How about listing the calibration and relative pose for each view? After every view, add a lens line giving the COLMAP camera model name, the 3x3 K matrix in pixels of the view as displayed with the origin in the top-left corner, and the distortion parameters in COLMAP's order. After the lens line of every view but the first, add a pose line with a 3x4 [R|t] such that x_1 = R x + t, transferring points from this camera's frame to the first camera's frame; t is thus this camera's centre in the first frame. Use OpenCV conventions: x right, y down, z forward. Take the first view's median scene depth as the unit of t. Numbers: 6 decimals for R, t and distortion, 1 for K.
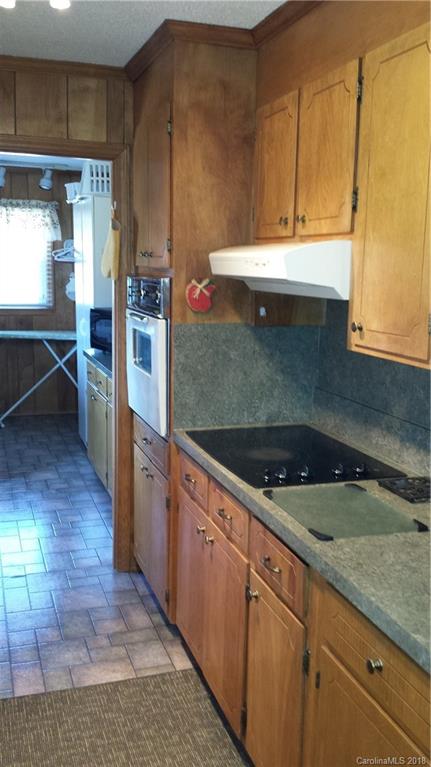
lens RADIAL K [[713.7, 0, 215.5], [0, 713.7, 391.8], [0, 0, 1]] dist [0.058054, 0.000000]
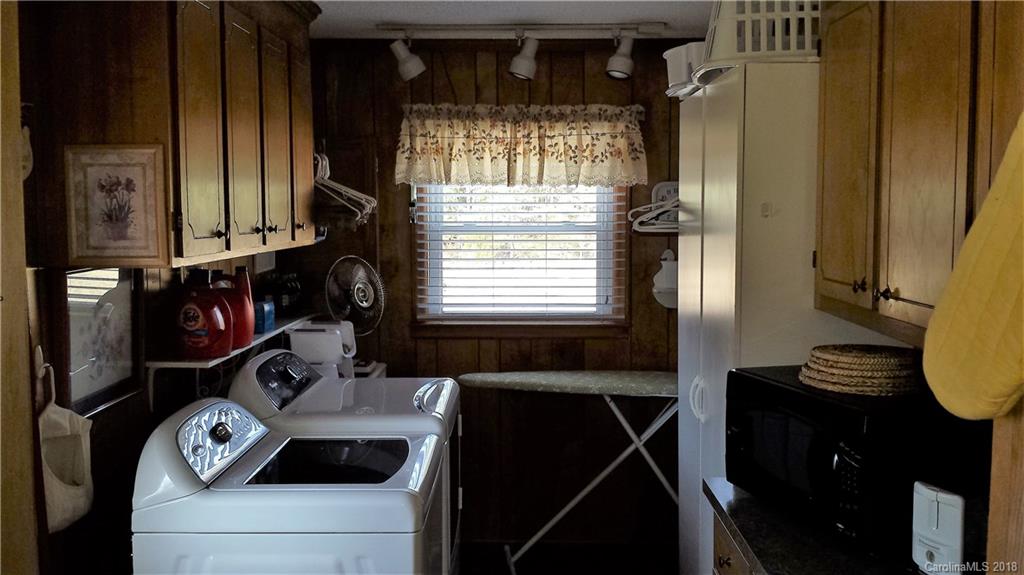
lens RADIAL K [[952.8, 0, 506.3], [0, 952.8, 288.1], [0, 0, 1]] dist [0.058054, 0.000000]
pose [[0.940420, 0.006828, -0.339946, -0.089552], [-0.039492, 0.995225, -0.089262, -0.084716], [0.337713, 0.097369, 0.936199, 0.393123]]
